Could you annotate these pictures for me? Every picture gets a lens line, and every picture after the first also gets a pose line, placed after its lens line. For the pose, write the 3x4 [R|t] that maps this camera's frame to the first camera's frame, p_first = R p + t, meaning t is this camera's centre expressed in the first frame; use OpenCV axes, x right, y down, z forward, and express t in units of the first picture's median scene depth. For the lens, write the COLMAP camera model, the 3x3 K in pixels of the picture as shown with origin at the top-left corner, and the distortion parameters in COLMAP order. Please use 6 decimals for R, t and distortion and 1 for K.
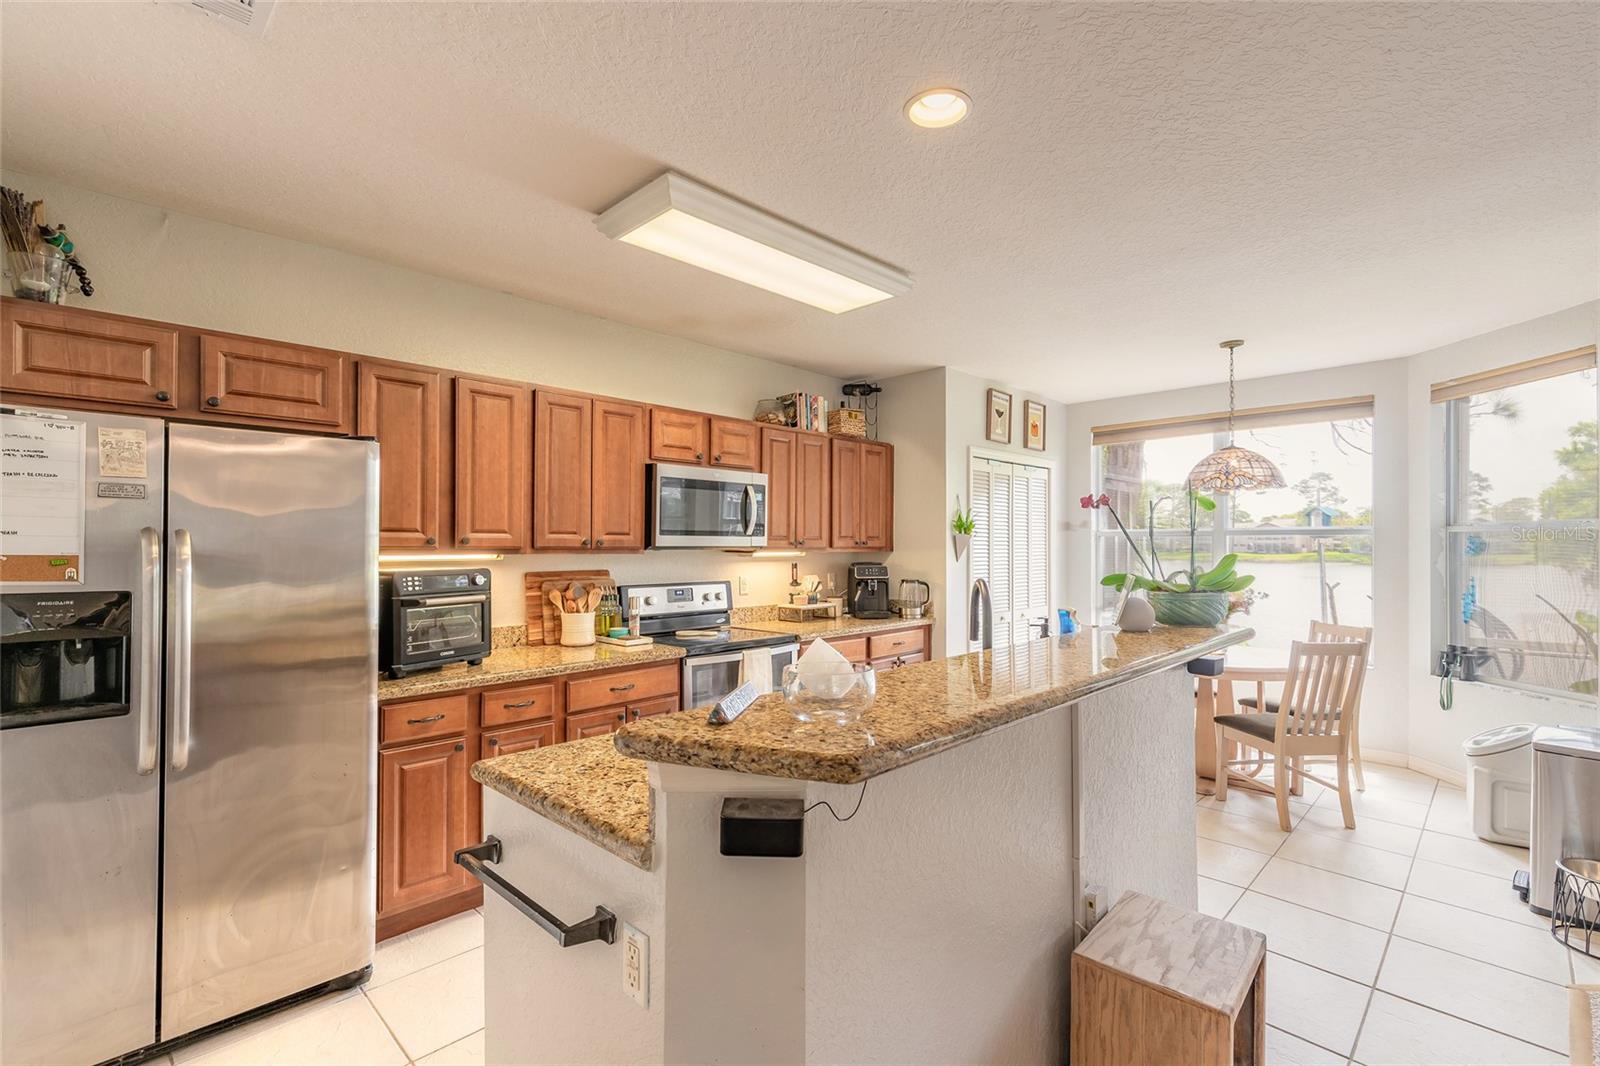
lens RADIAL K [[724.6, 0, 800.0], [0, 724.6, 533.0], [0, 0, 1]] dist [0.008646, -0.000900]
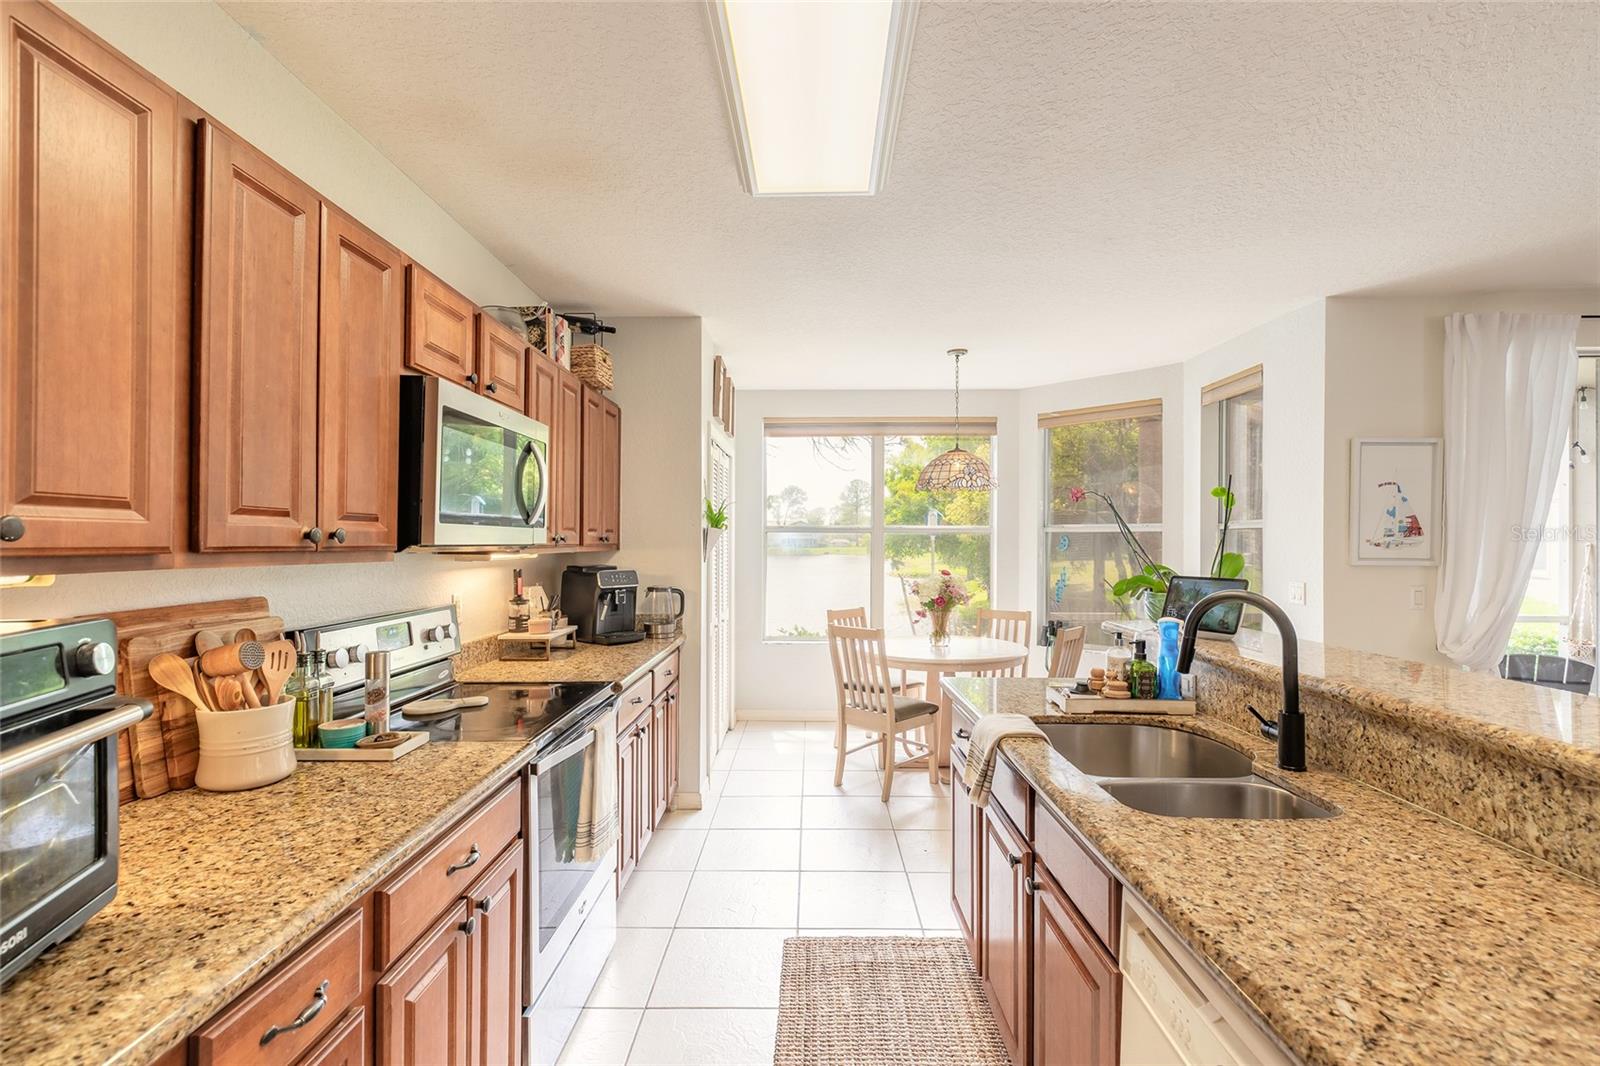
lens RADIAL K [[724.6, 0, 800.0], [0, 724.6, 533.0], [0, 0, 1]] dist [0.008646, -0.000900]
pose [[0.723401, 0.008990, 0.690369, -0.341872], [-0.013095, 0.999914, 0.000701, 0.006507], [-0.690303, -0.009547, 0.723457, 0.444281]]
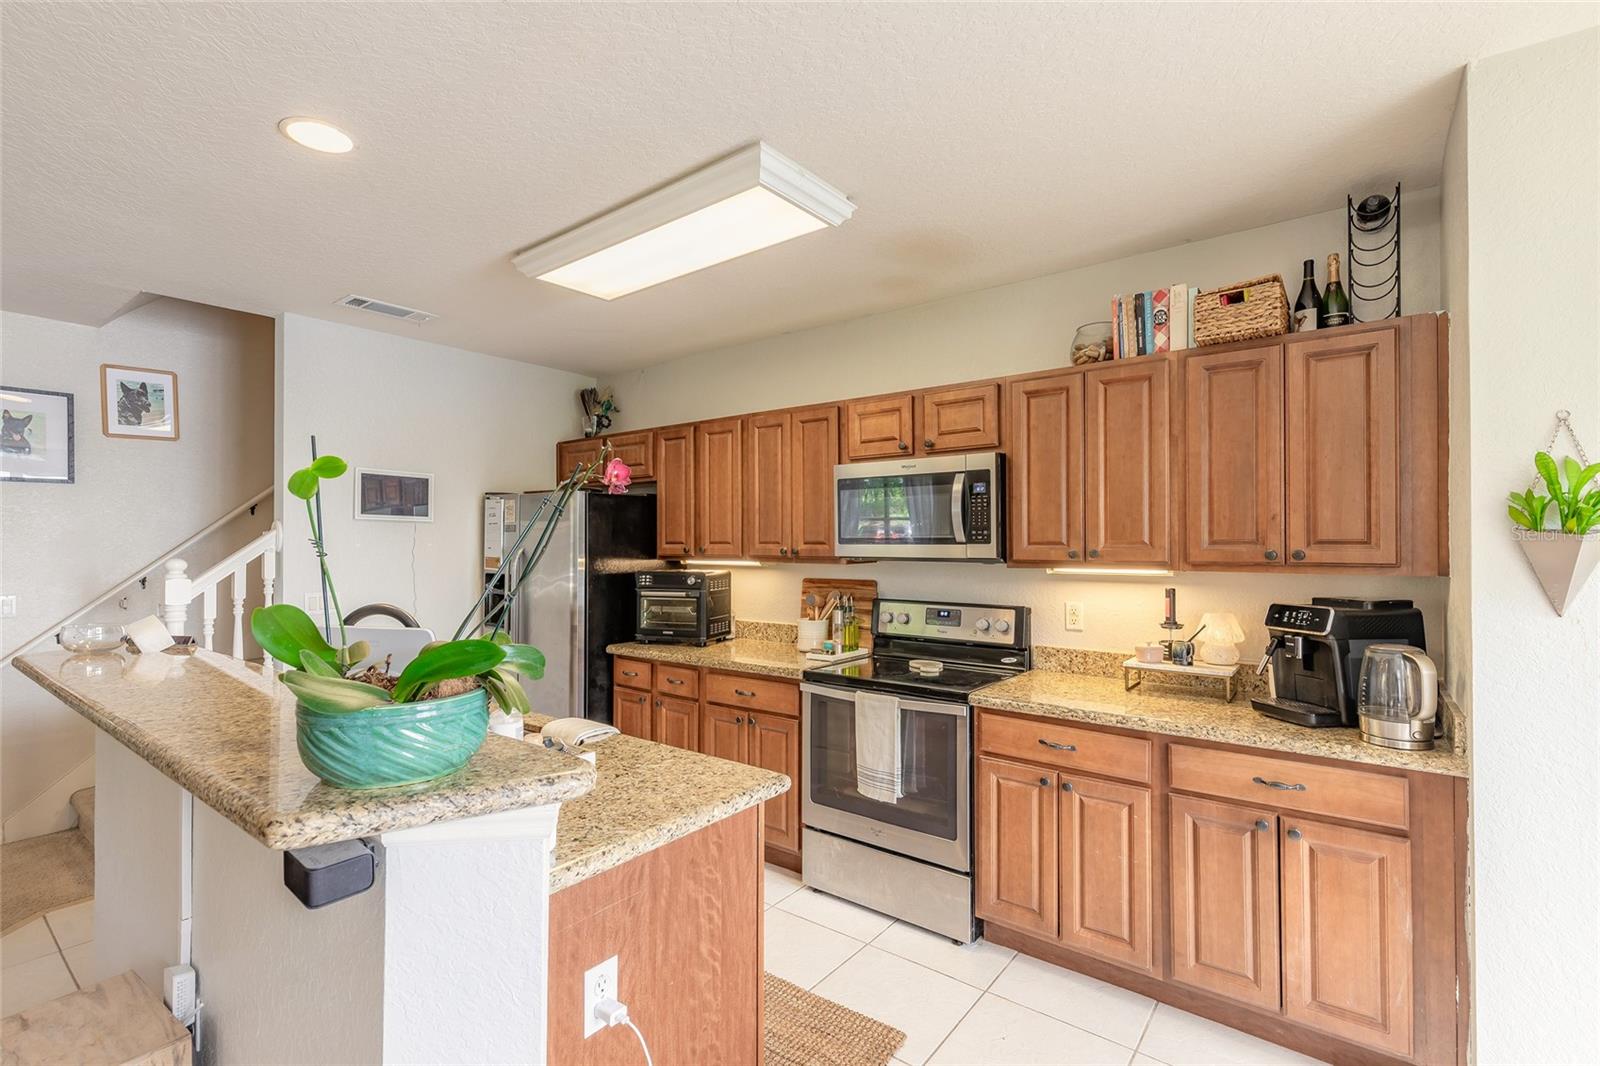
lens RADIAL K [[724.6, 0, 800.0], [0, 724.6, 533.0], [0, 0, 1]] dist [0.008646, -0.000900]
pose [[0.107274, -0.018365, -0.994060, 0.663723], [0.014779, 0.999748, -0.016875, 0.003526], [0.994120, -0.012881, 0.107518, 0.812427]]
